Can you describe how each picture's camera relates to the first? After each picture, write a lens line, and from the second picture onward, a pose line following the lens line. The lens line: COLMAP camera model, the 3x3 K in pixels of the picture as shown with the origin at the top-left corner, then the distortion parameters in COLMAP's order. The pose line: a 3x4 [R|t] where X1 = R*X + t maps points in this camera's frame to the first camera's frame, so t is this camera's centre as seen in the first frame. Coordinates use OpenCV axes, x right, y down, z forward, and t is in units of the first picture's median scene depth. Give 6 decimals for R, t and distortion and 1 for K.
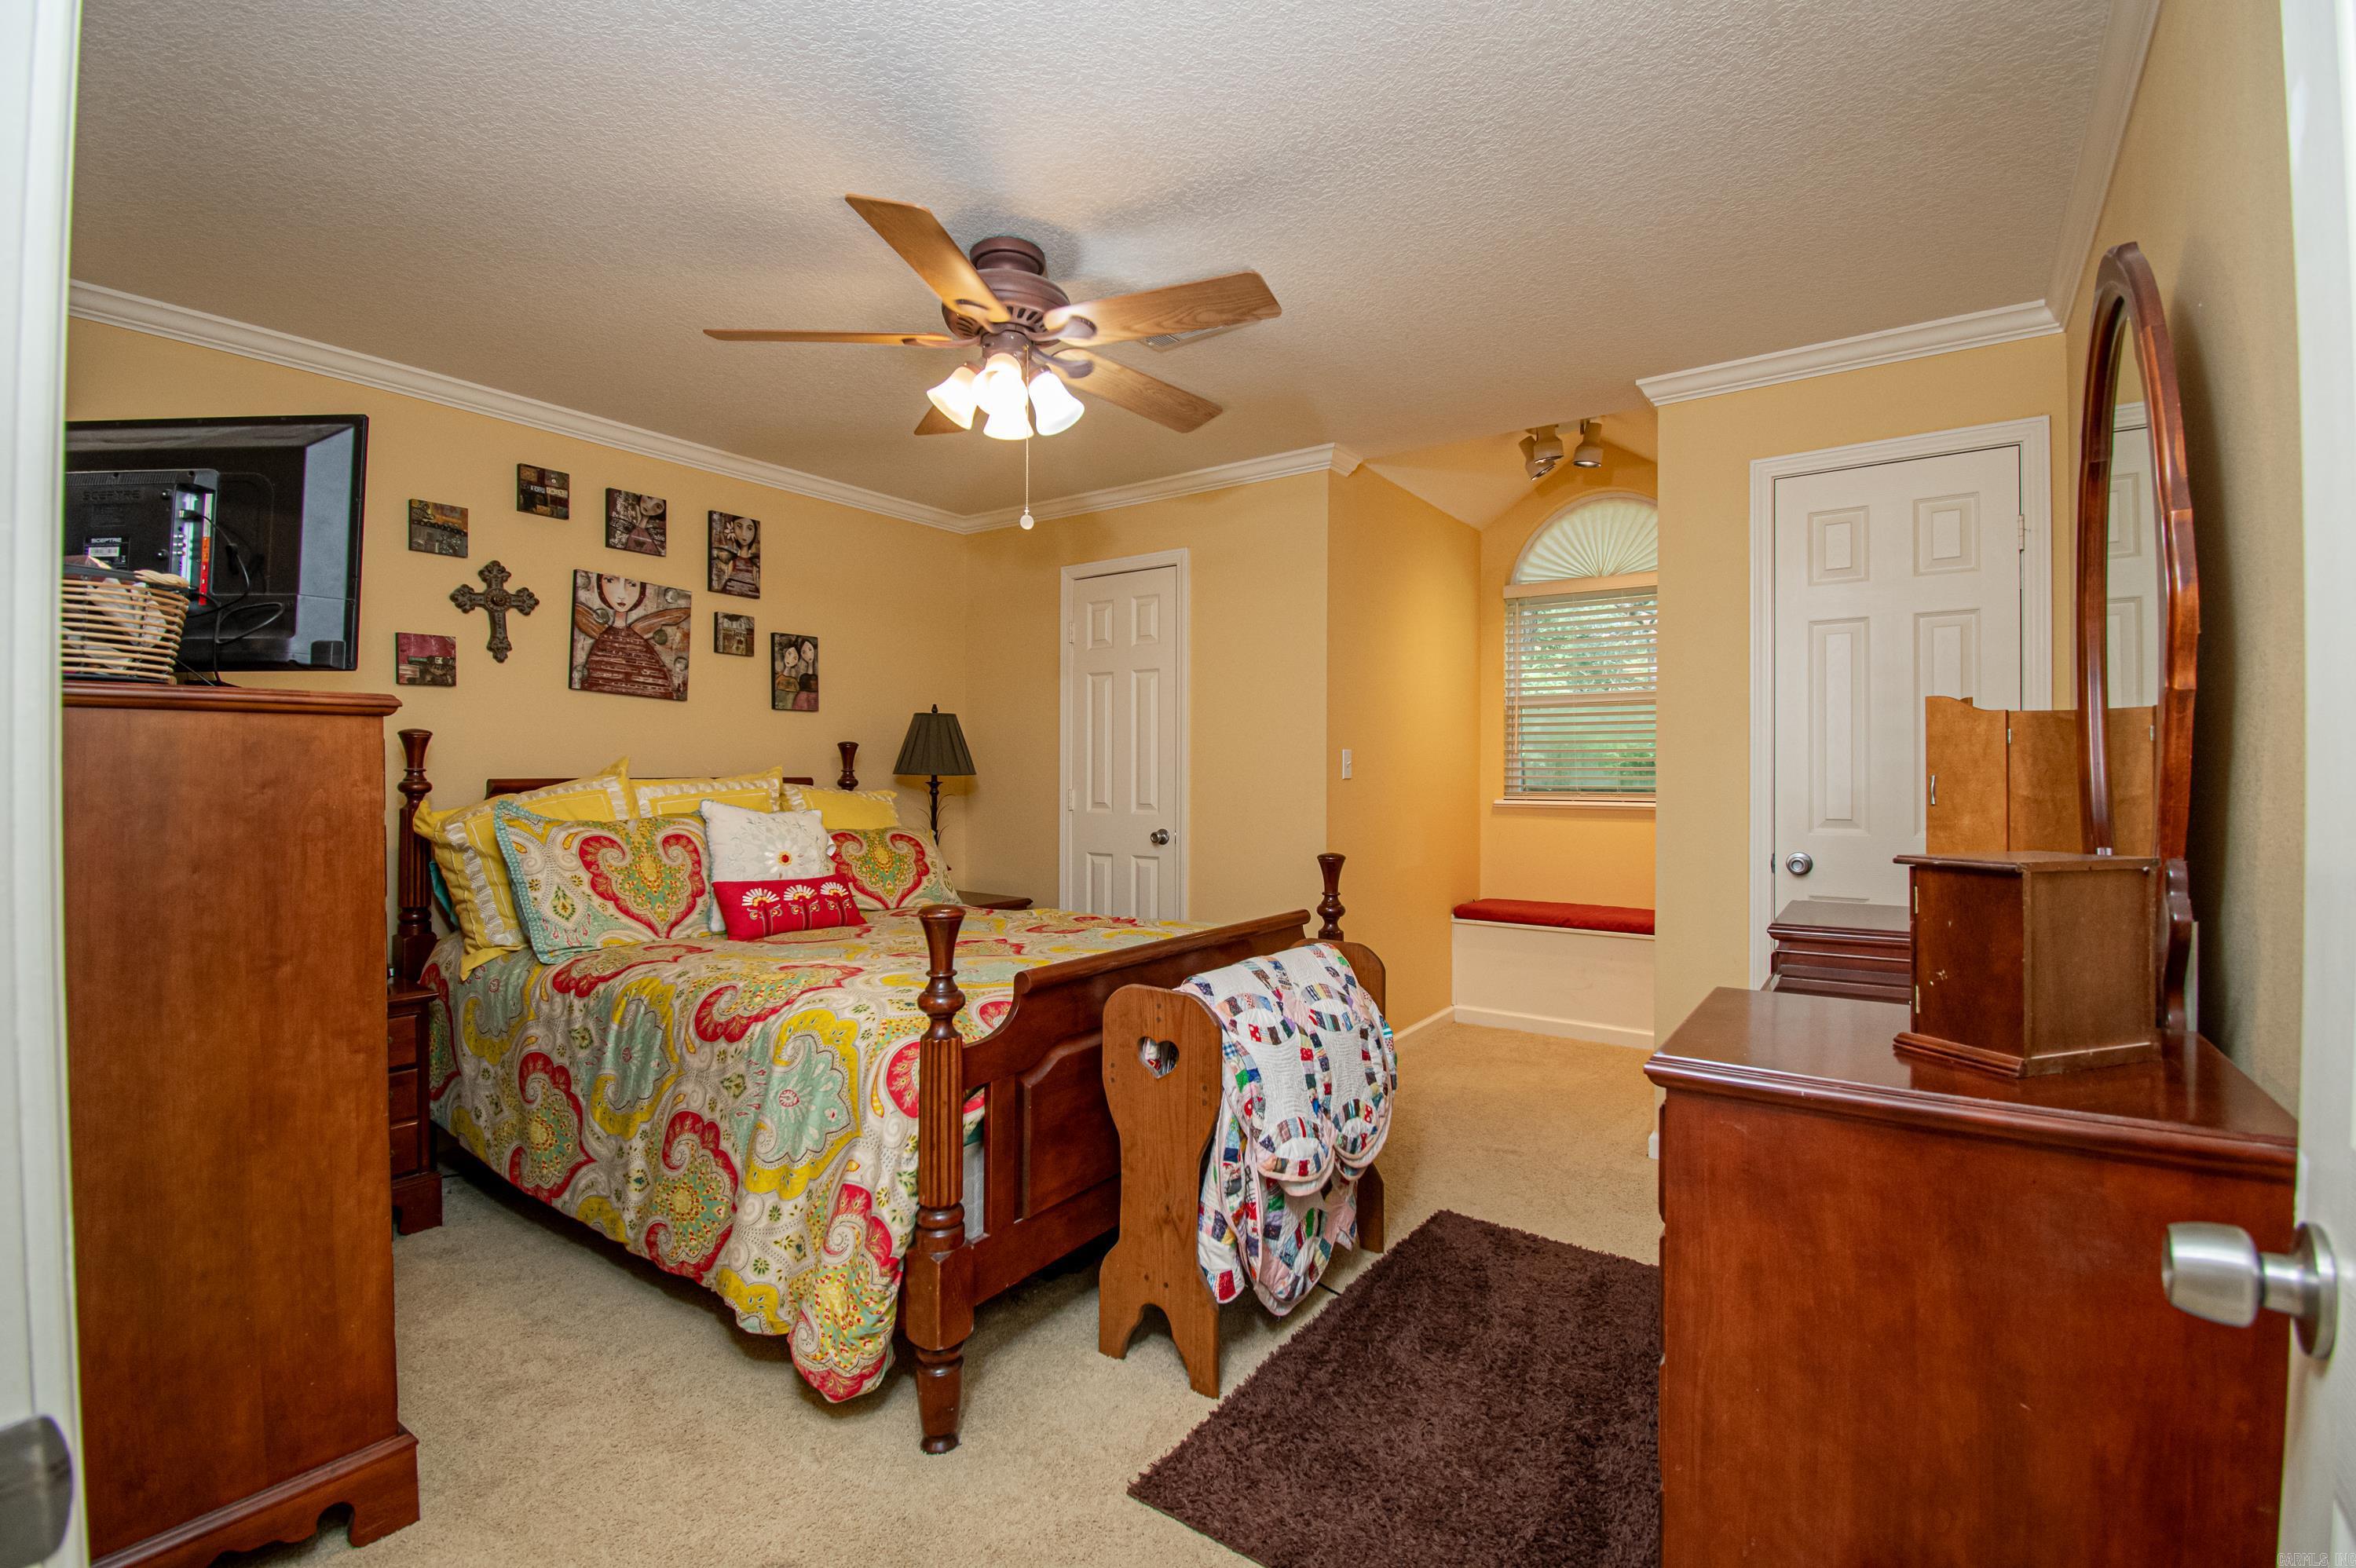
lens RADIAL K [[1046.0, 0, 1174.4], [0, 1046.0, 774.7], [0, 0, 1]] dist [0.001967, -0.017362]
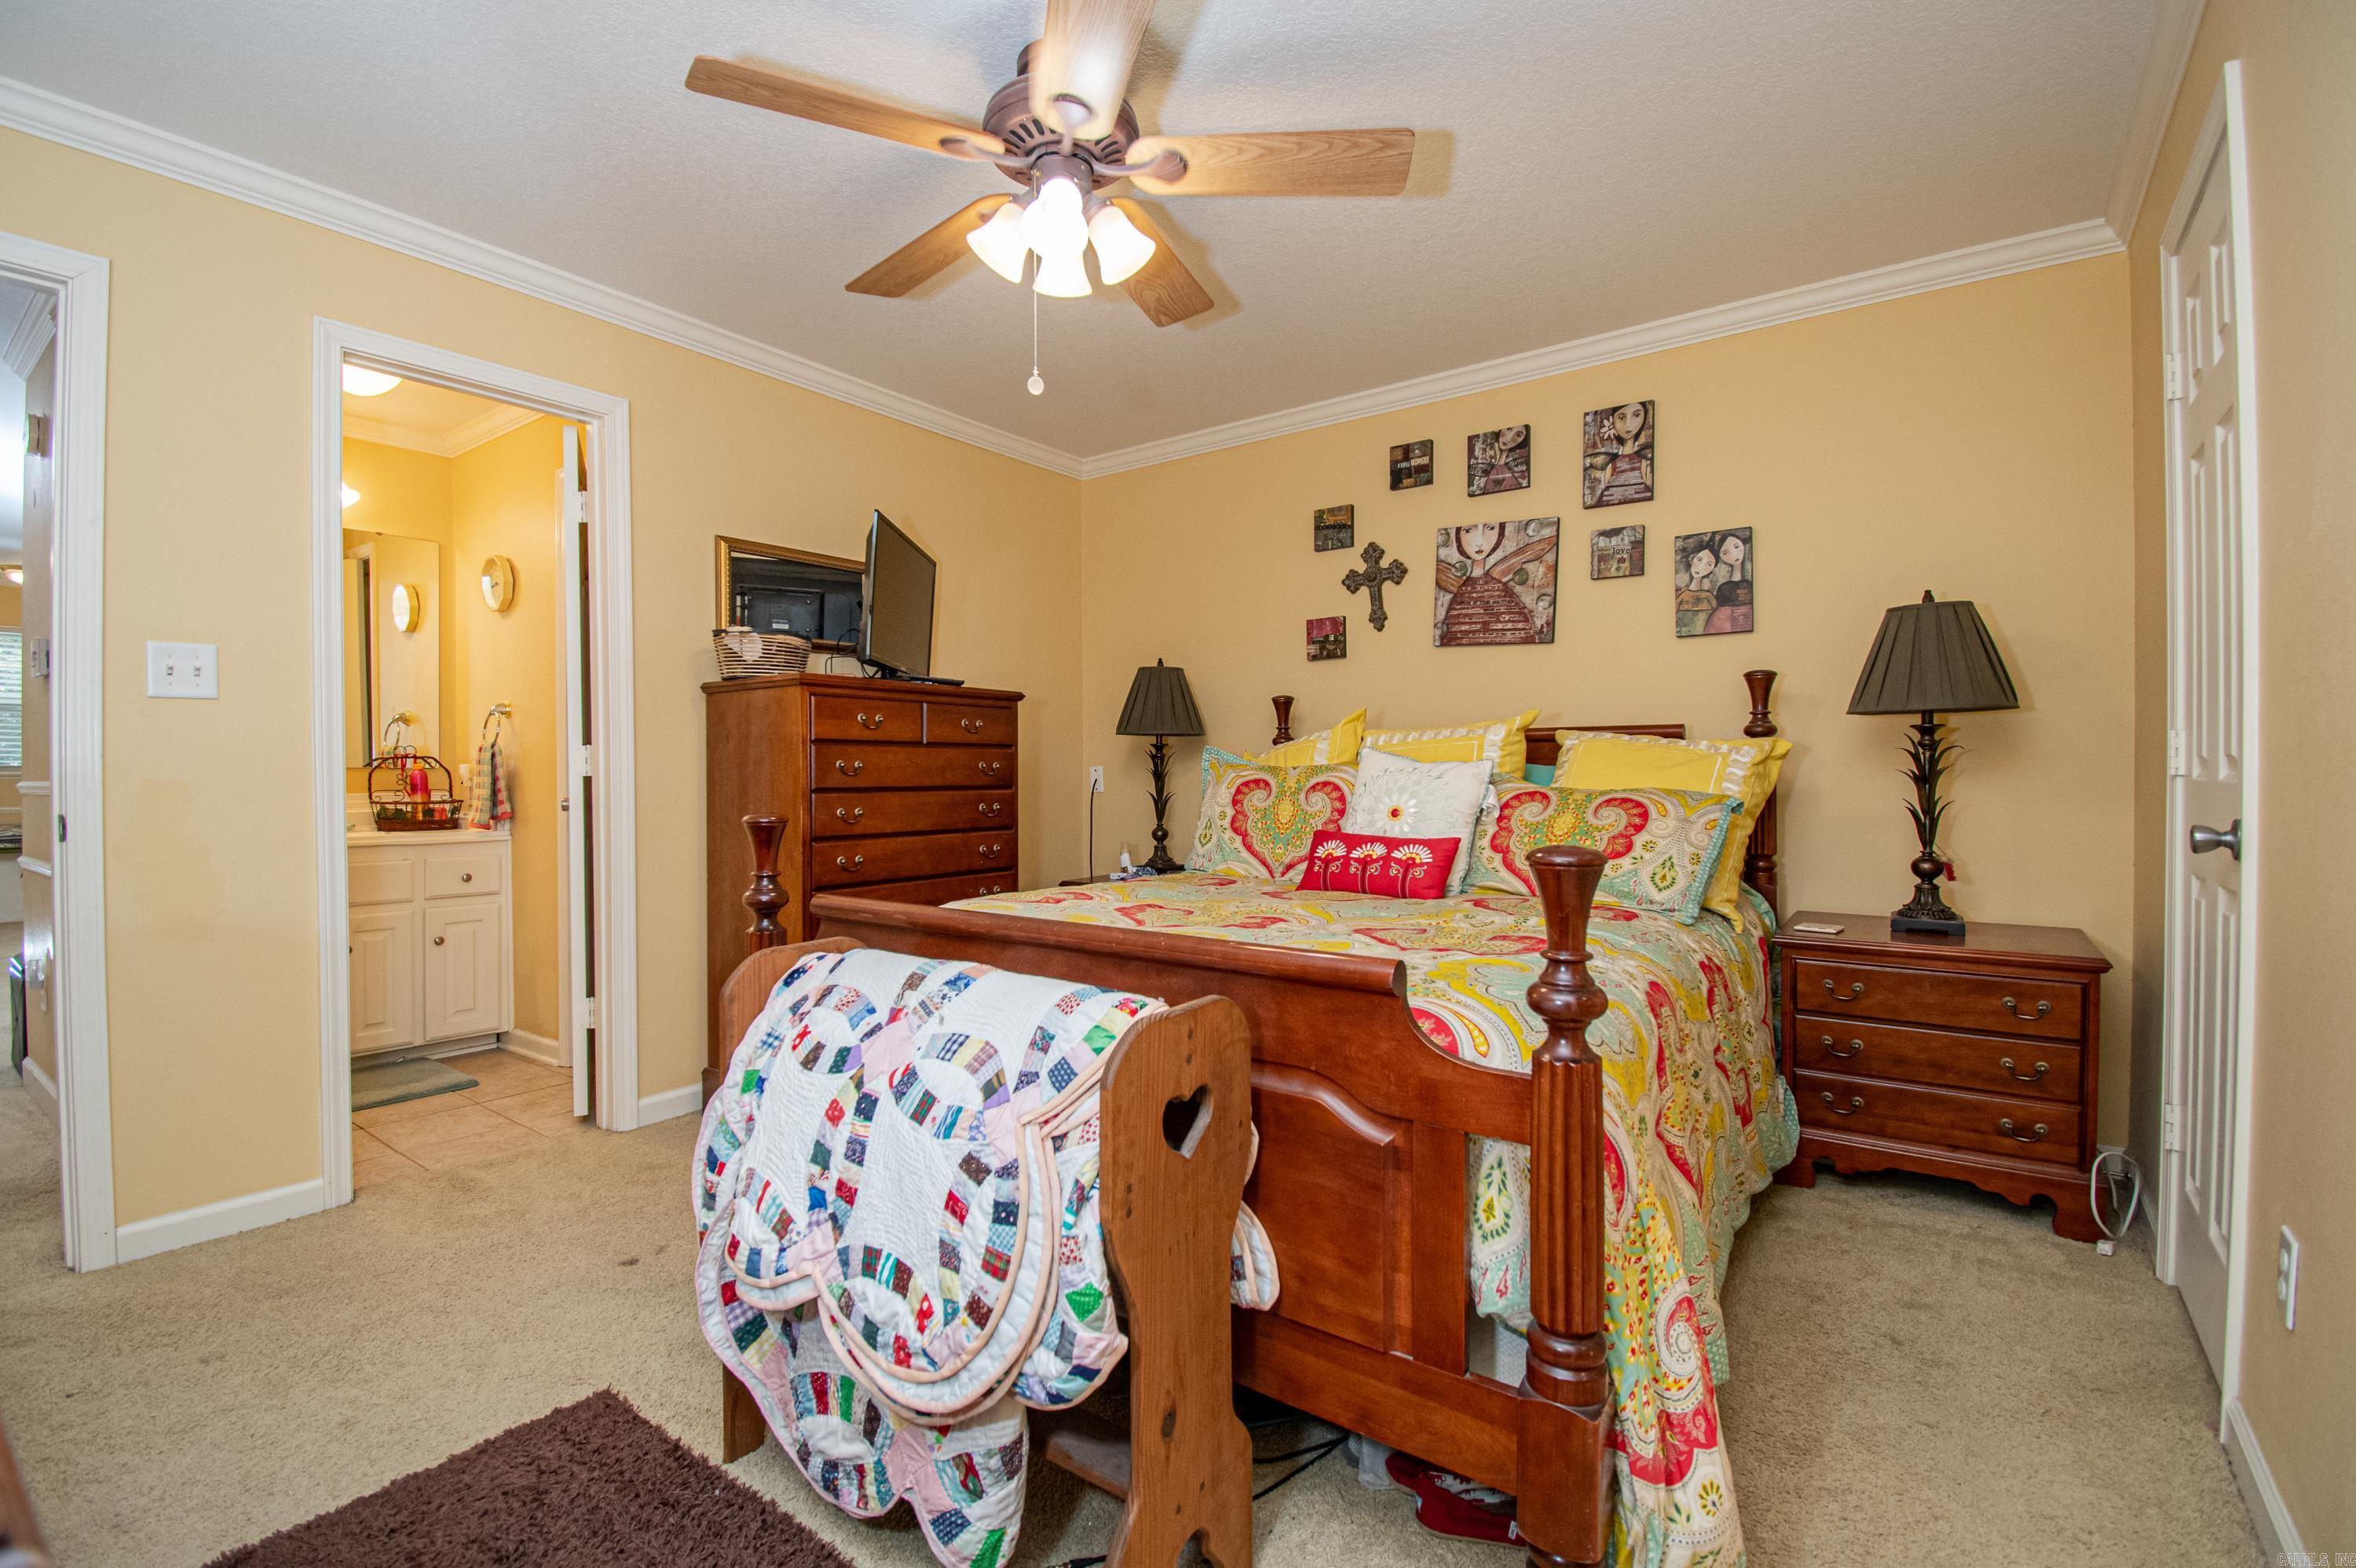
lens RADIAL K [[1046.0, 0, 1174.7], [0, 1046.0, 781.8], [0, 0, 1]] dist [0.001967, -0.017362]
pose [[-0.026889, 0.006009, -0.999620, 0.456029], [0.001179, 0.999981, 0.005979, 0.044393], [0.999638, -0.001017, -0.026895, 0.759781]]
